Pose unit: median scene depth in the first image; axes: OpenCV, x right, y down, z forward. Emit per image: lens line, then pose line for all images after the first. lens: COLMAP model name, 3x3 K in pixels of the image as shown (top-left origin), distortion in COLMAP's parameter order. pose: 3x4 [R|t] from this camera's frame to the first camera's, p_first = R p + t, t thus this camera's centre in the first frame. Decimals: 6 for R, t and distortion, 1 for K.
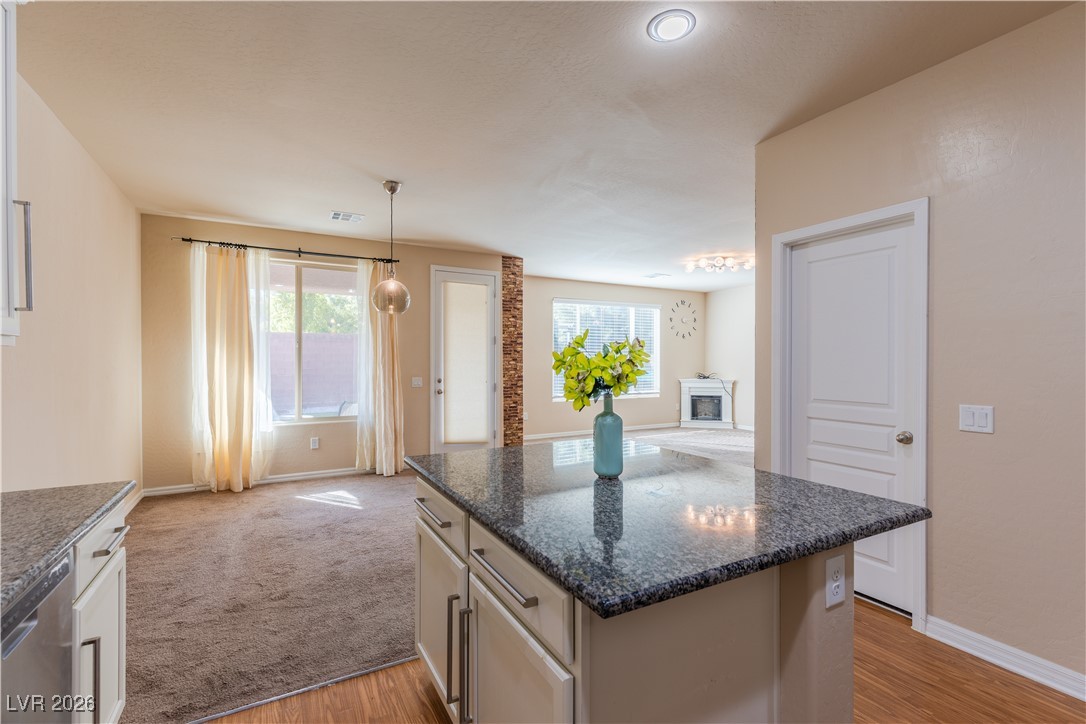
lens RADIAL K [[491.1, 0, 543.2], [0, 491.1, 364.2], [0, 0, 1]] dist [0.003997, 0.000429]
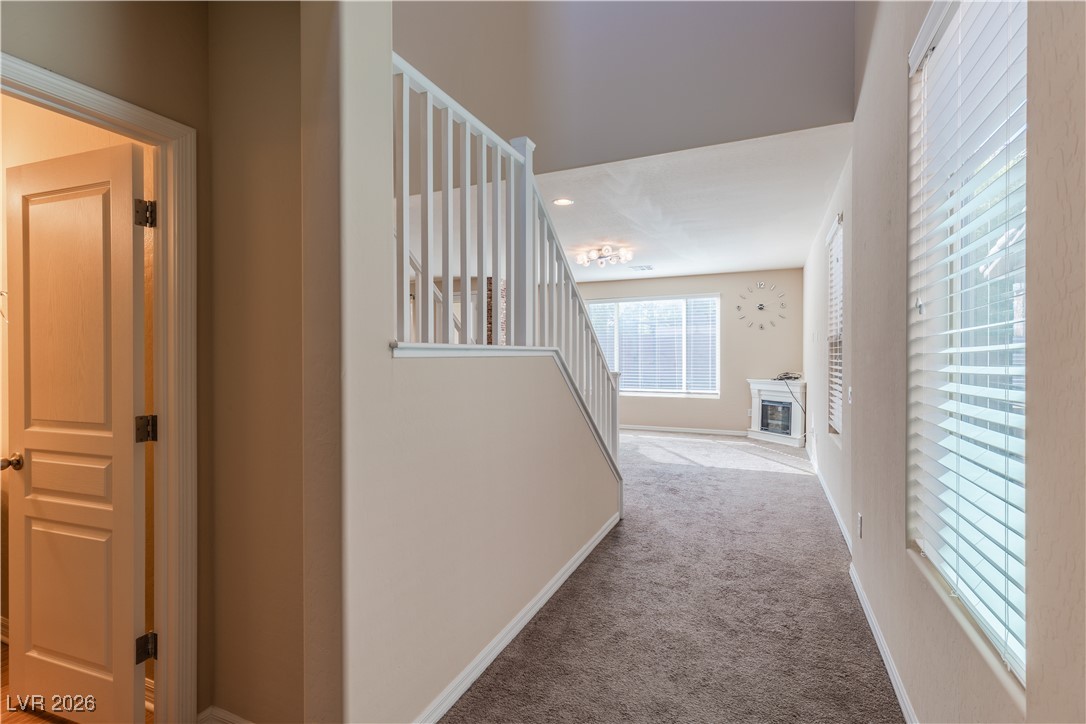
lens RADIAL K [[499.0, 0, 542.7], [0, 499.0, 358.4], [0, 0, 1]] dist [0.001773, 0.000089]
pose [[0.598577, 0.002160, -0.801062, 1.075387], [-0.003735, 0.999993, -0.000095, -0.004990], [0.801056, 0.003049, 0.598581, 0.319651]]
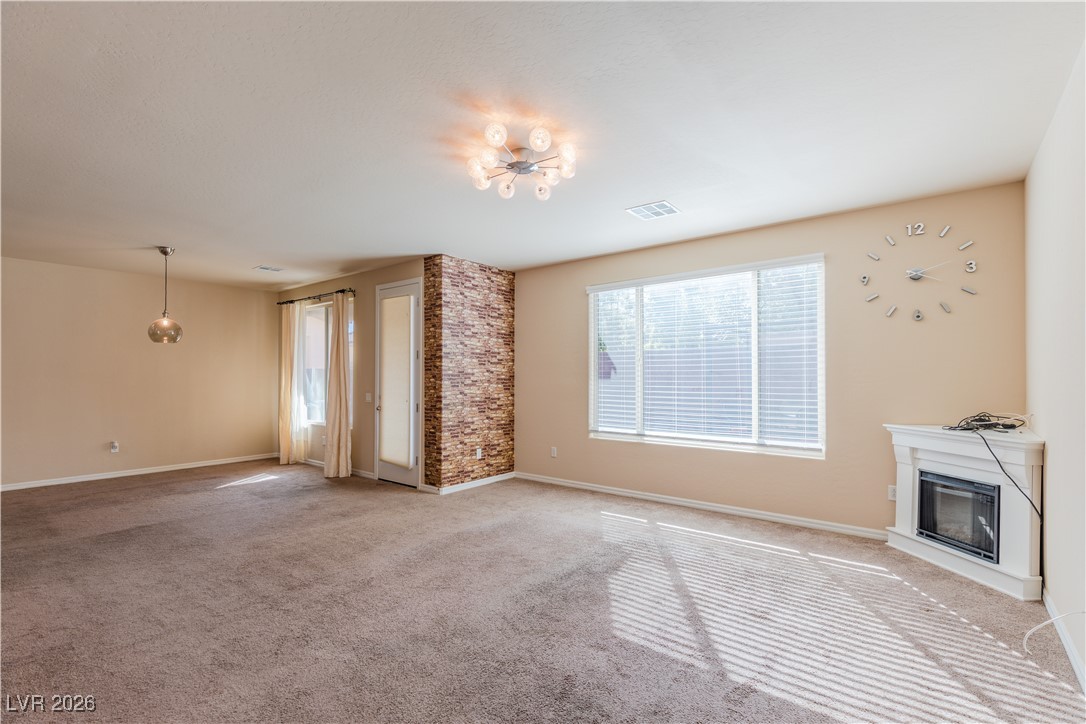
lens RADIAL K [[491.1, 0, 541.8], [0, 491.1, 369.9], [0, 0, 1]] dist [0.003997, 0.000429]
pose [[0.375412, -0.011652, -0.926785, 0.788184], [-0.006785, 0.999860, -0.015319, -0.008787], [0.926833, 0.012039, 0.375280, 0.850374]]
